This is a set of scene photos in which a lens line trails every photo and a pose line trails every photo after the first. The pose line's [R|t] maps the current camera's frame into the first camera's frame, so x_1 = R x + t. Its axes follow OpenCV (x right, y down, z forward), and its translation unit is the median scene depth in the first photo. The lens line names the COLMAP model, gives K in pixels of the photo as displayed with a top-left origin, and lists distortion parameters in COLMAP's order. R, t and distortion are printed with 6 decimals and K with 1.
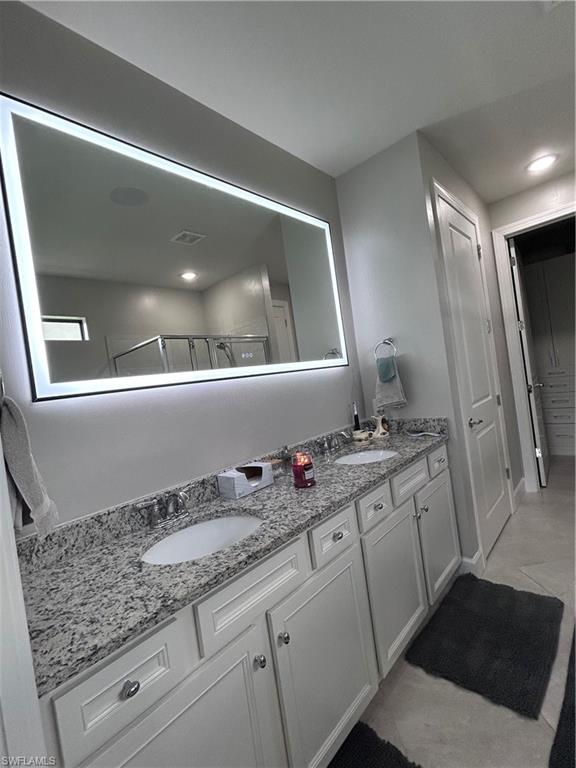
lens RADIAL K [[354.4, 0, 288.0], [0, 354.4, 384.0], [0, 0, 1]] dist [-0.002852, 0.001548]
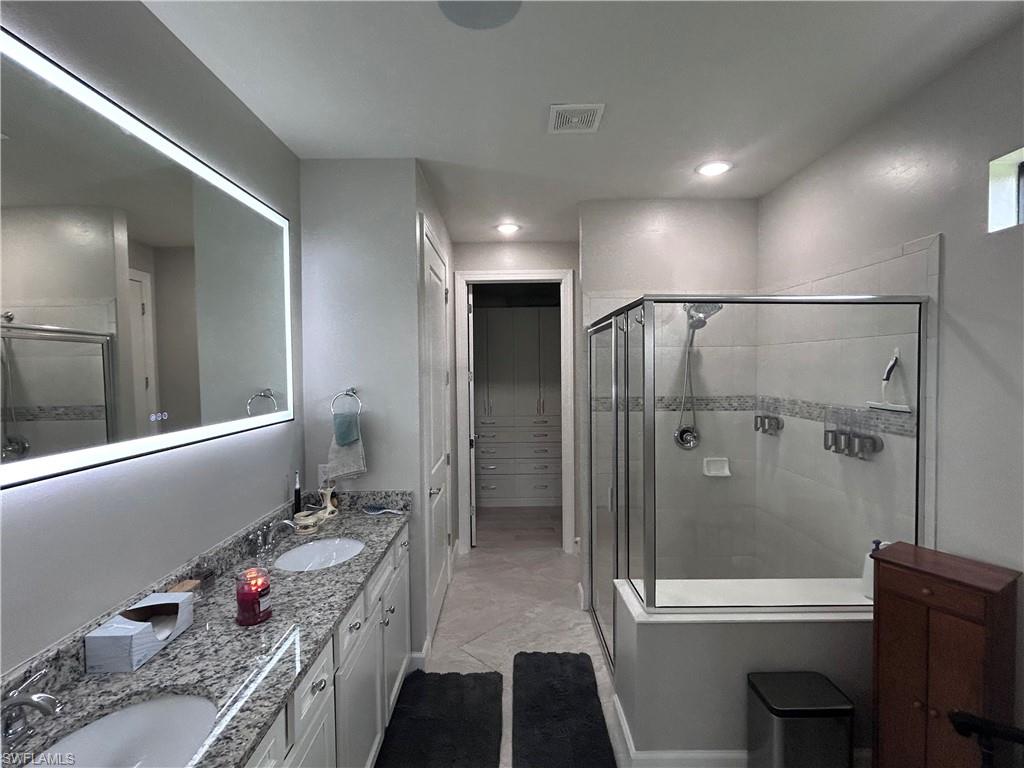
lens RADIAL K [[472.5, 0, 513.8], [0, 472.5, 381.1], [0, 0, 1]] dist [-0.002852, 0.001548]
pose [[0.728402, 0.112816, 0.675798, -0.176071], [-0.082584, 0.993616, -0.076860, -0.100767], [-0.680155, 0.000175, 0.733068, -0.015788]]
